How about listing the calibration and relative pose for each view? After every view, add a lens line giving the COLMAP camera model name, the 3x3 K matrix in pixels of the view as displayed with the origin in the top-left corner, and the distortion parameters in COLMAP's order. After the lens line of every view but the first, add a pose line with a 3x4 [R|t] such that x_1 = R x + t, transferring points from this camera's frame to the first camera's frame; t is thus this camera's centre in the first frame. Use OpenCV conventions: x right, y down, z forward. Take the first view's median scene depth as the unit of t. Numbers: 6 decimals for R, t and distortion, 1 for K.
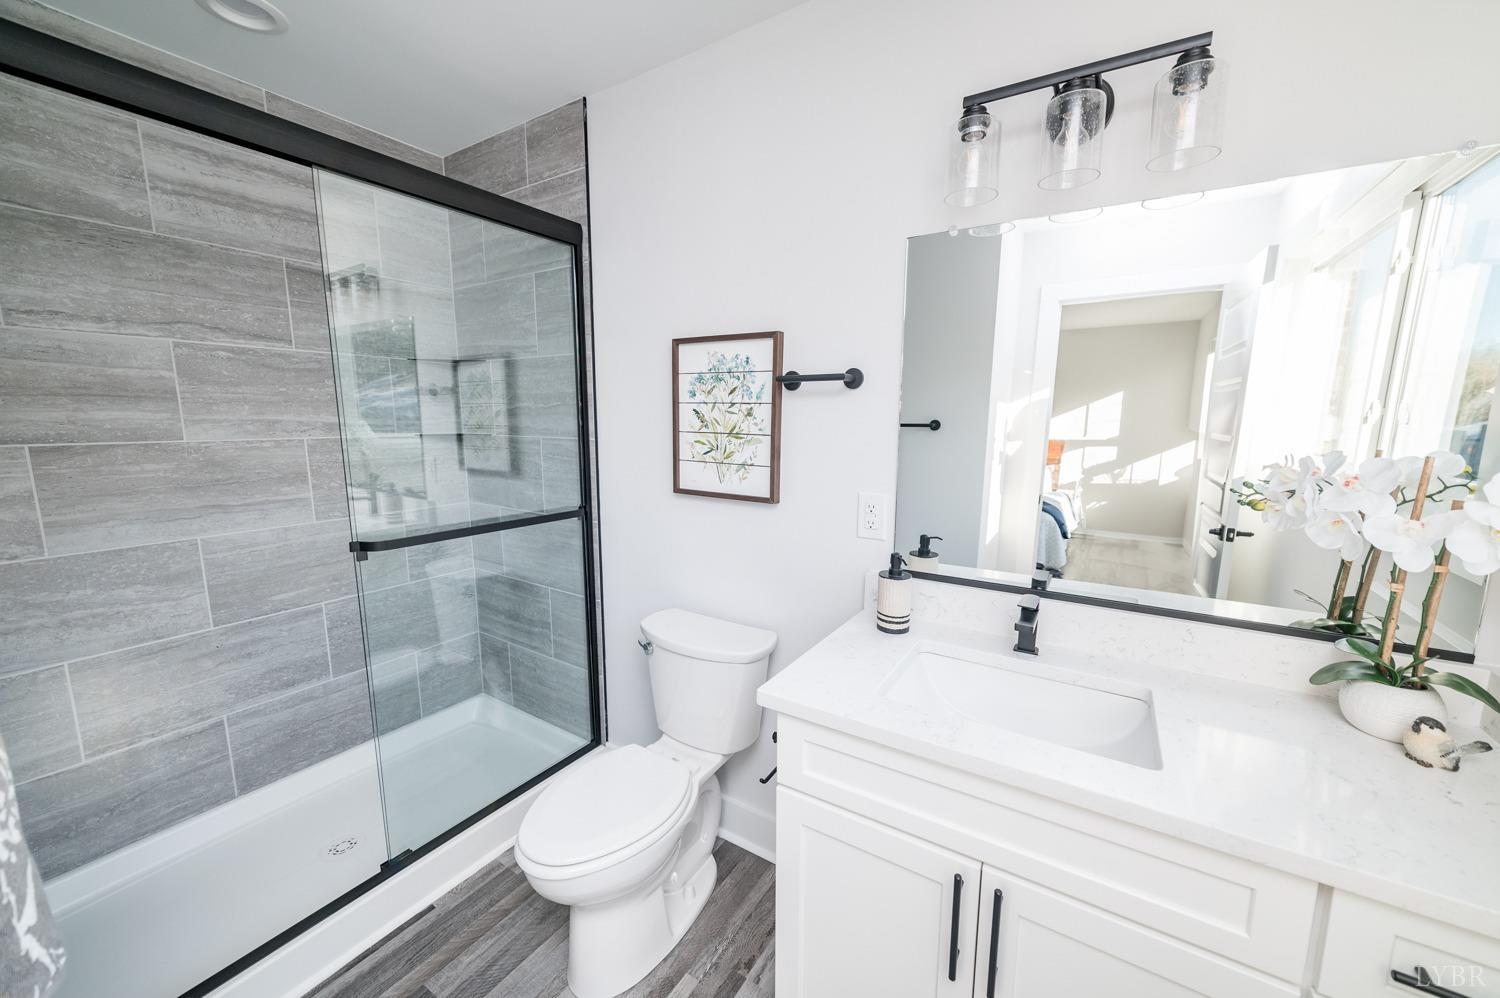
lens RADIAL K [[567.0, 0, 751.1], [0, 567.0, 501.5], [0, 0, 1]] dist [-0.000524, 0.000279]
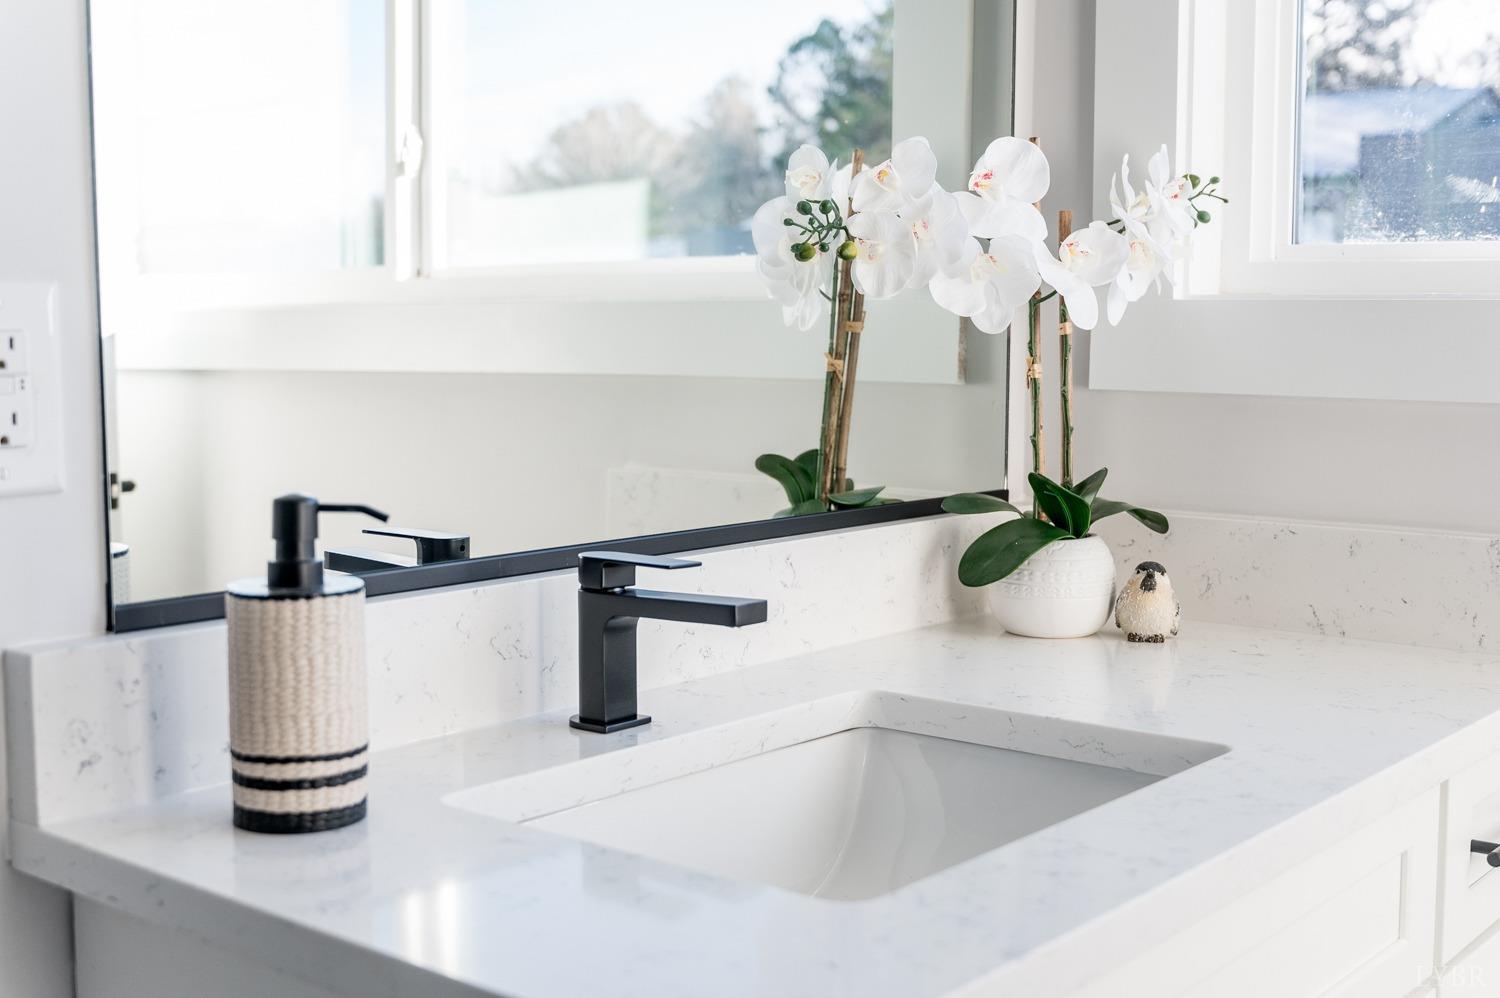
lens RADIAL K [[1819.6, 0, 729.2], [0, 1819.6, 500.1], [0, 0, 1]] dist [-0.005633, -0.017801]
pose [[0.140286, -0.102049, 0.984838, -0.377814], [0.149548, 0.985447, 0.080810, 0.048456], [-0.978752, 0.135945, 0.153505, 0.564870]]
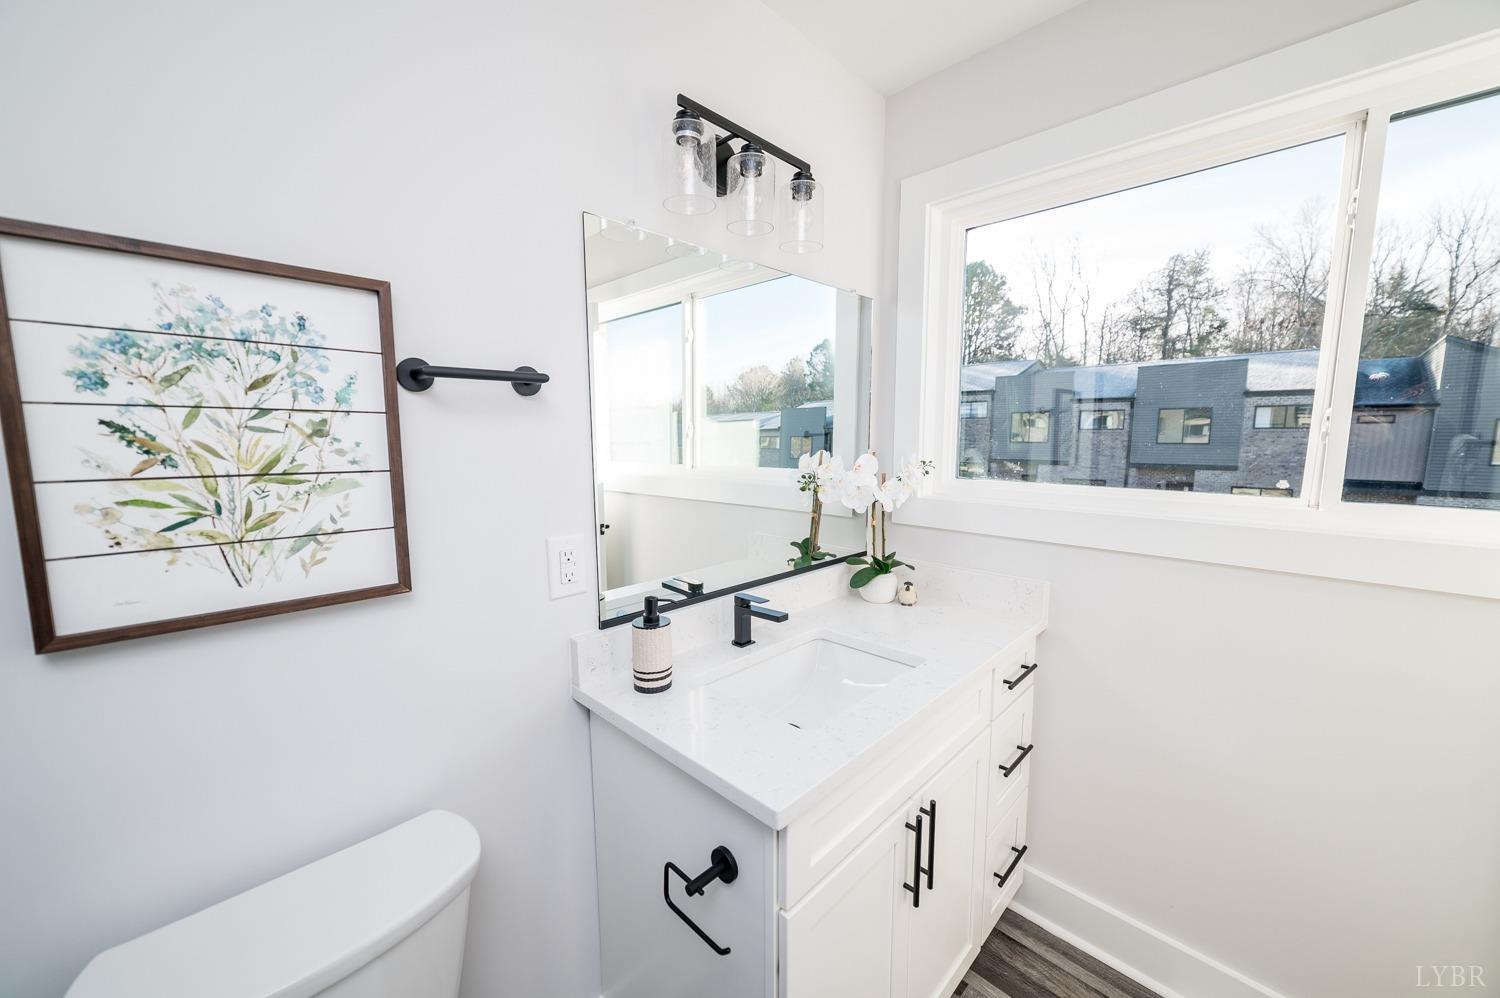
lens RADIAL K [[567.0, 0, 751.1], [0, 567.0, 501.5], [0, 0, 1]] dist [-0.000524, 0.000279]
pose [[0.213166, -0.124440, 0.969059, -0.406115], [0.151716, 0.984040, 0.092990, -0.081830], [-0.965164, 0.127199, 0.228644, 0.519544]]
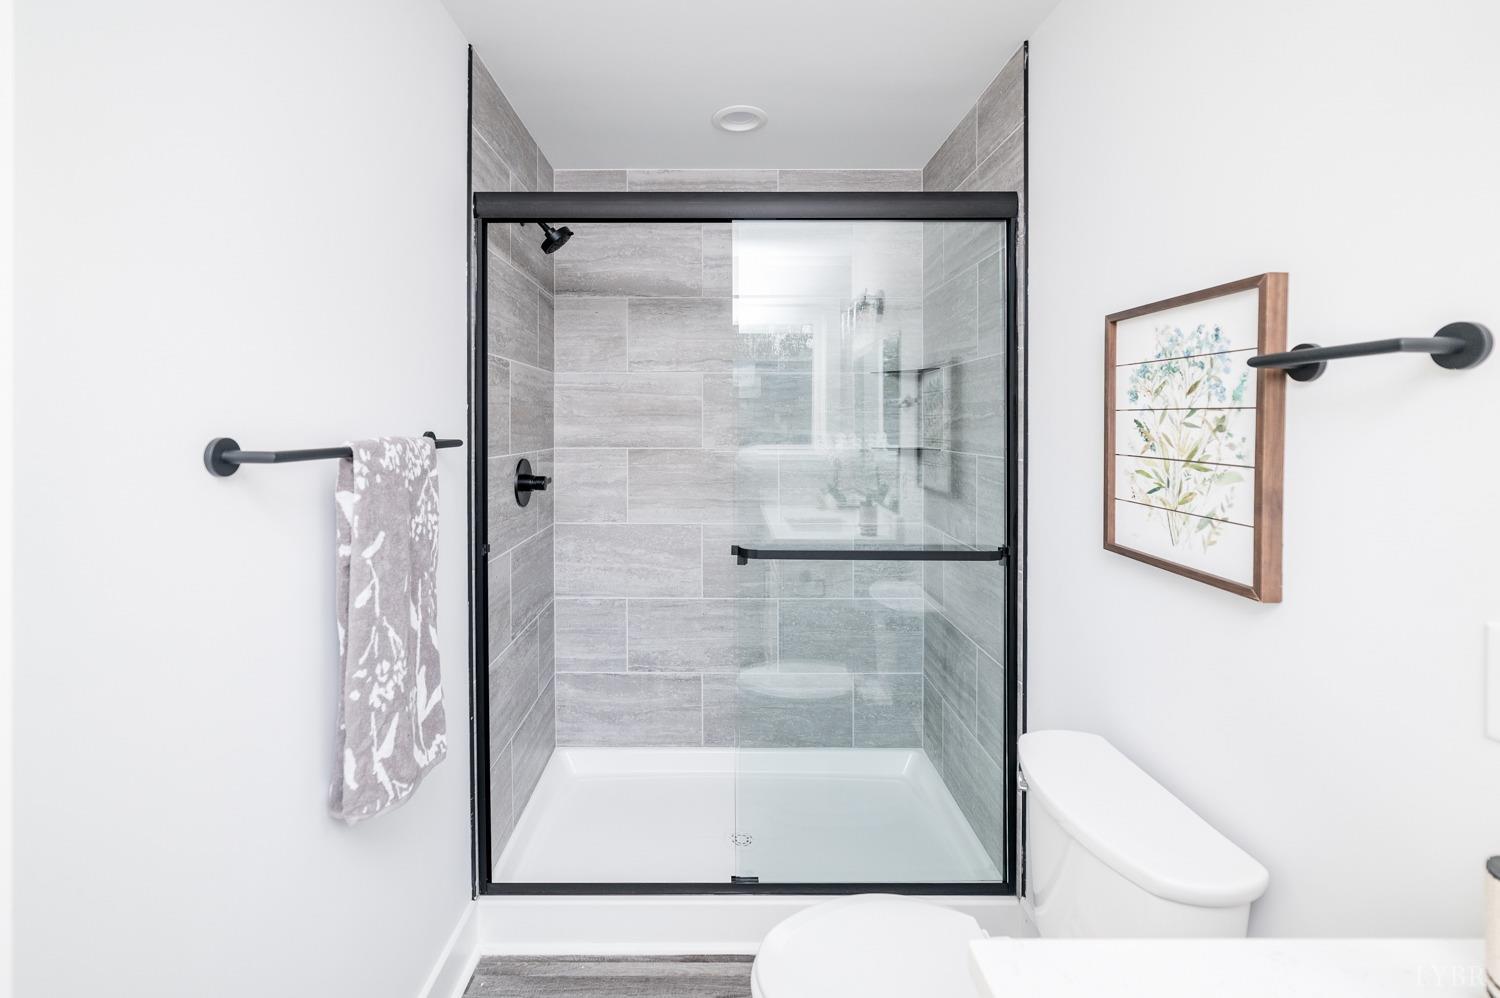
lens RADIAL K [[624.1, 0, 717.6], [0, 624.1, 426.2], [0, 0, 1]] dist [-0.002796, -0.000022]
pose [[0.540151, -0.002059, -0.841566, 0.239930], [-0.124197, 0.988852, -0.082134, -0.044026], [0.832353, 0.148885, 0.533874, 0.262899]]
